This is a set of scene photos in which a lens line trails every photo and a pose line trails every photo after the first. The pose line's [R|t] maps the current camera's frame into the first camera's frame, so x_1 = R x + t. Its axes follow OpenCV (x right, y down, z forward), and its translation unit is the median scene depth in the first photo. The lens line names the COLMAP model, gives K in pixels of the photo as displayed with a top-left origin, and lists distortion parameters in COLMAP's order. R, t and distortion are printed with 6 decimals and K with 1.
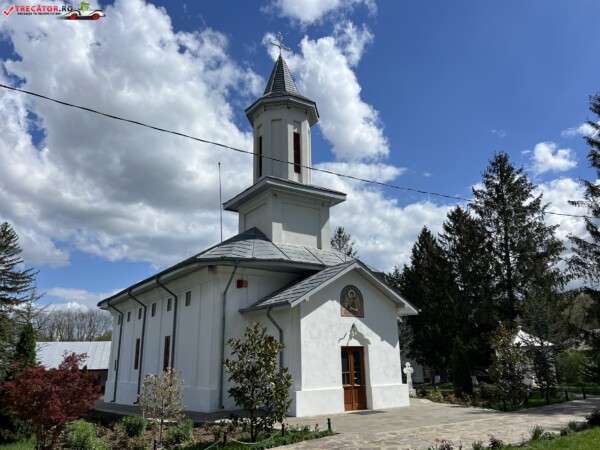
lens RADIAL K [[439.7, 0, 291.6], [0, 439.7, 223.6], [0, 0, 1]] dist [0.007369, 0.003983]
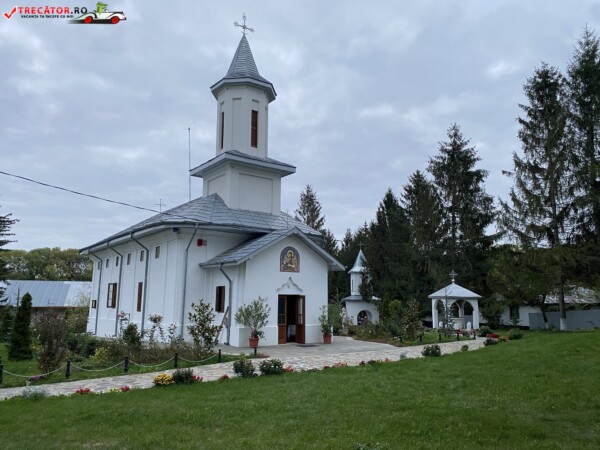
lens RADIAL K [[455.1, 0, 299.5], [0, 455.1, 222.6], [0, 0, 1]] dist [0.008608, -0.005404]
pose [[0.998361, 0.034618, 0.045569, 0.083327], [-0.039947, 0.991755, 0.121766, -0.069013], [-0.040978, -0.123386, 0.991512, -0.211490]]
